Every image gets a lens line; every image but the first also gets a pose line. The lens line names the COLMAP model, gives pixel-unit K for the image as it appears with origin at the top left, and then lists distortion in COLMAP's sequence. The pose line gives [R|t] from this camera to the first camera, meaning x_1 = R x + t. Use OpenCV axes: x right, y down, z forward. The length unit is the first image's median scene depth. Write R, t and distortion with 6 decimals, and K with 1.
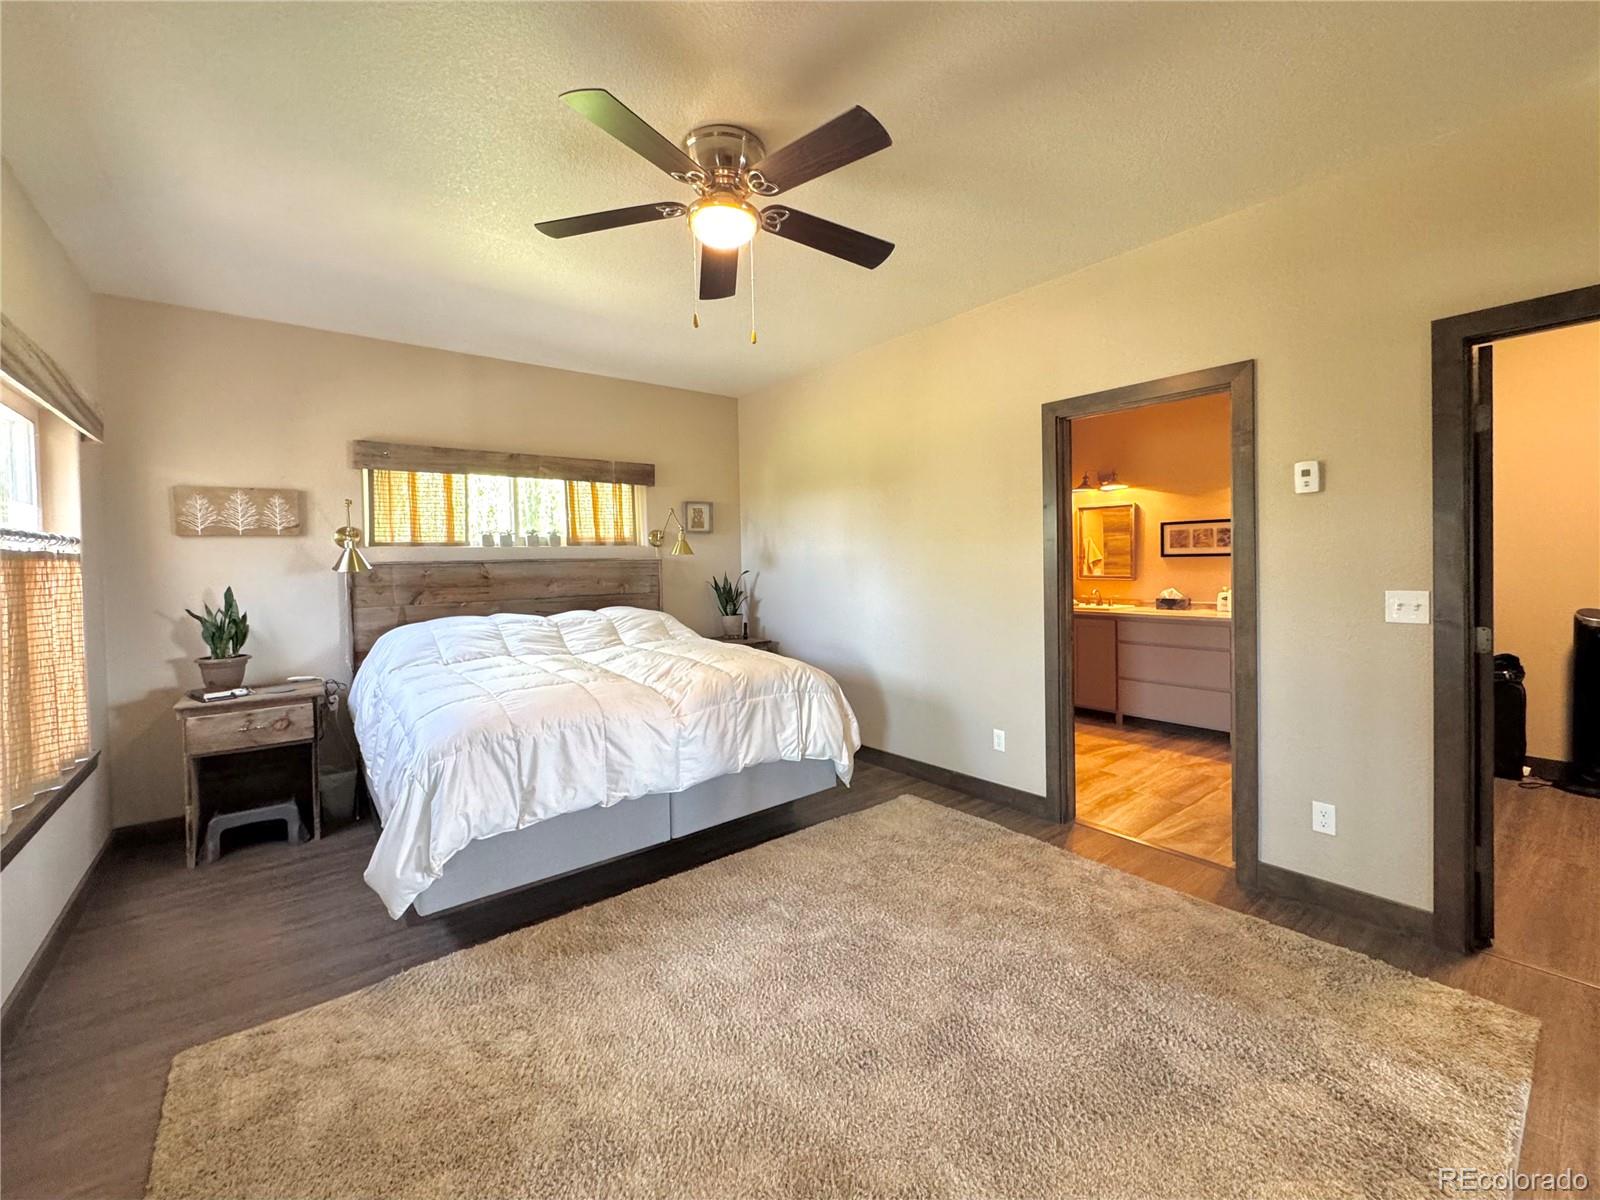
lens RADIAL K [[641.6, 0, 795.3], [0, 641.6, 584.3], [0, 0, 1]] dist [-0.000459, -0.000267]
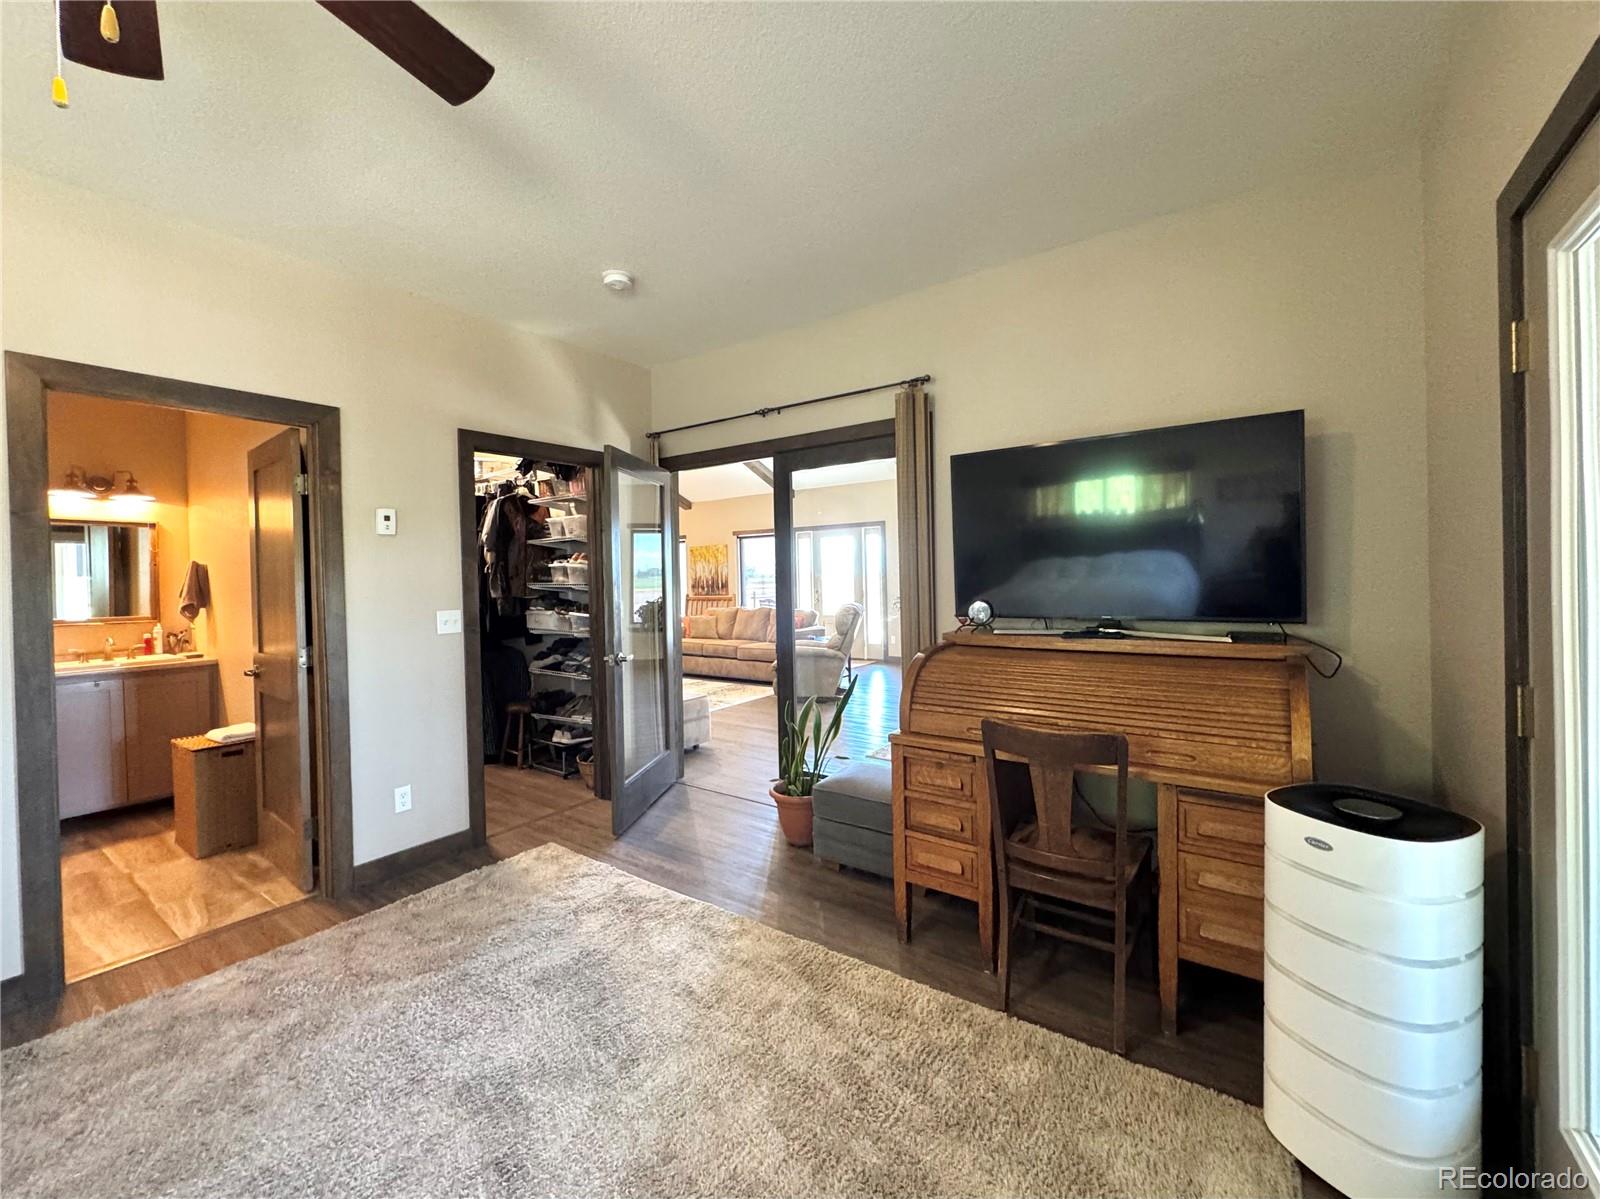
lens RADIAL K [[641.6, 0, 804.6], [0, 641.6, 589.2], [0, 0, 1]] dist [-0.000459, -0.000267]
pose [[-0.275840, 0.006679, 0.961180, -0.549783], [0.057155, 0.998320, 0.009465, -0.005321], [-0.959503, 0.057547, -0.275758, 0.548415]]
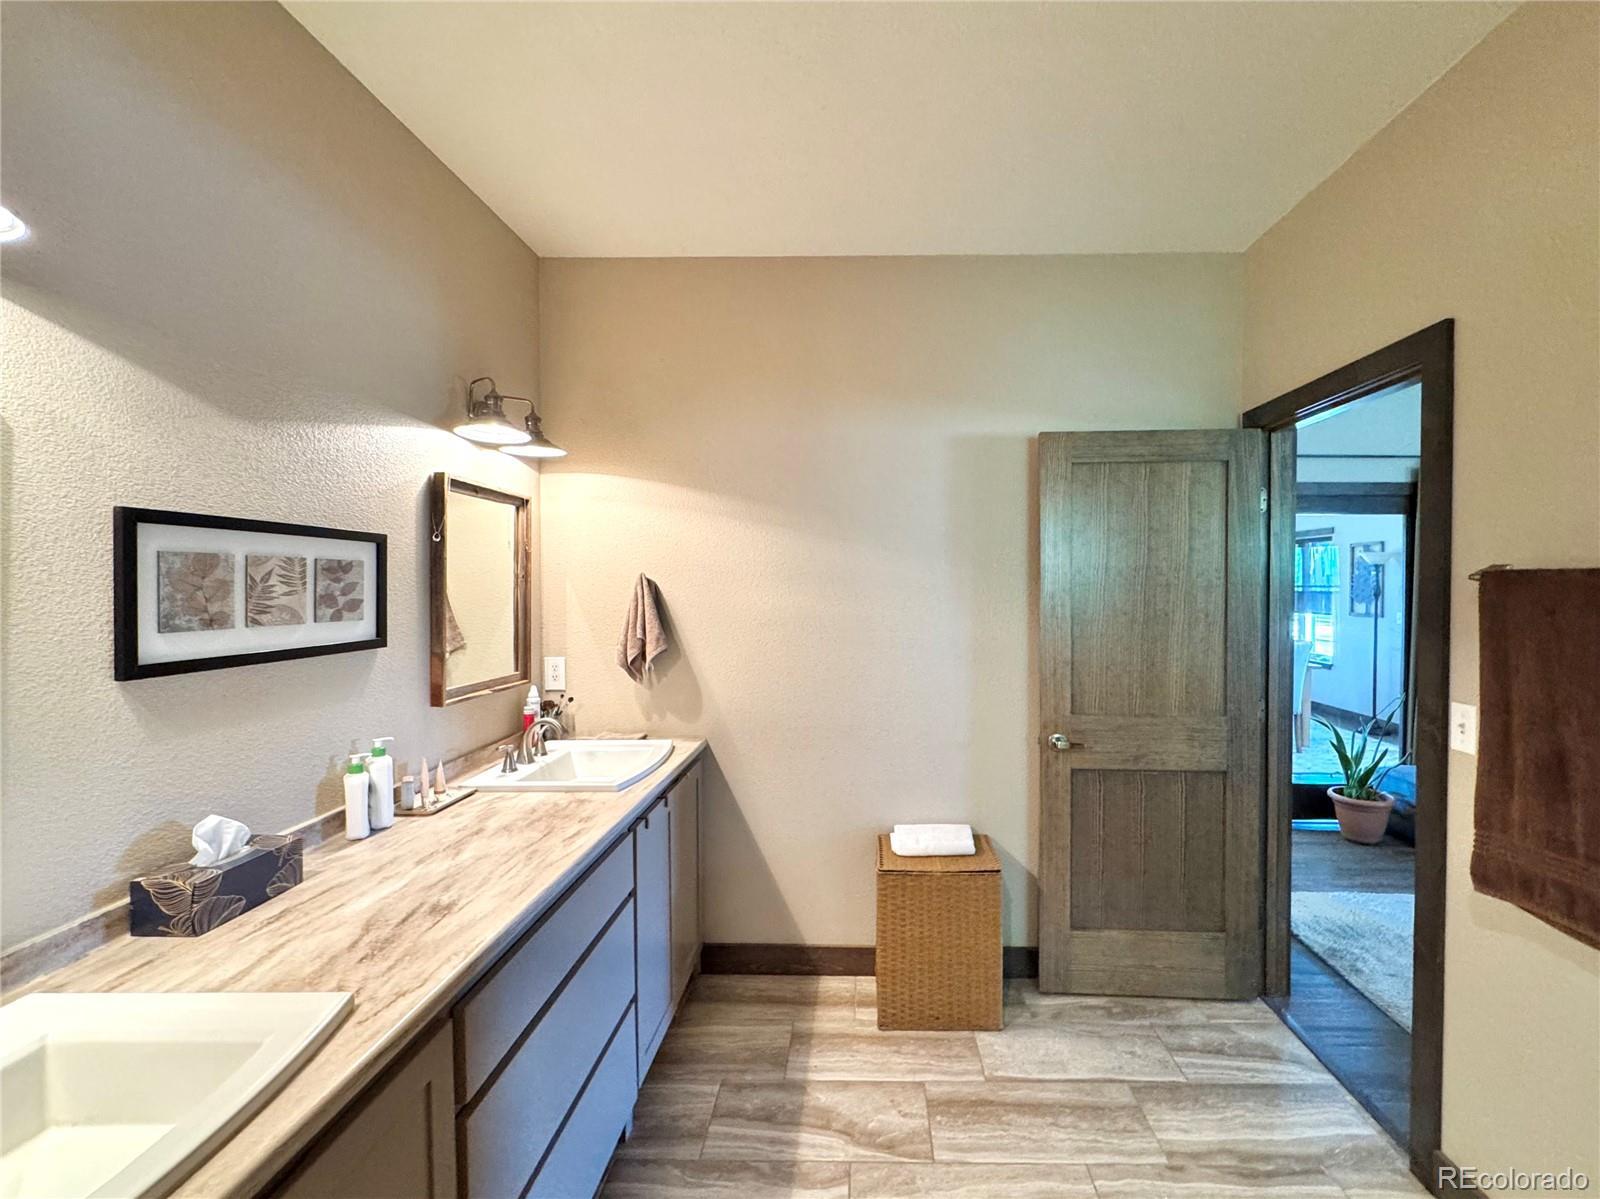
lens RADIAL K [[641.6, 0, 803.0], [0, 641.6, 595.9], [0, 0, 1]] dist [-0.000459, -0.000267]
pose [[-0.739891, 0.006681, 0.672694, 0.608550], [0.038002, 0.998769, 0.031879, -0.144500], [-0.671653, 0.049151, -0.739234, 2.166397]]
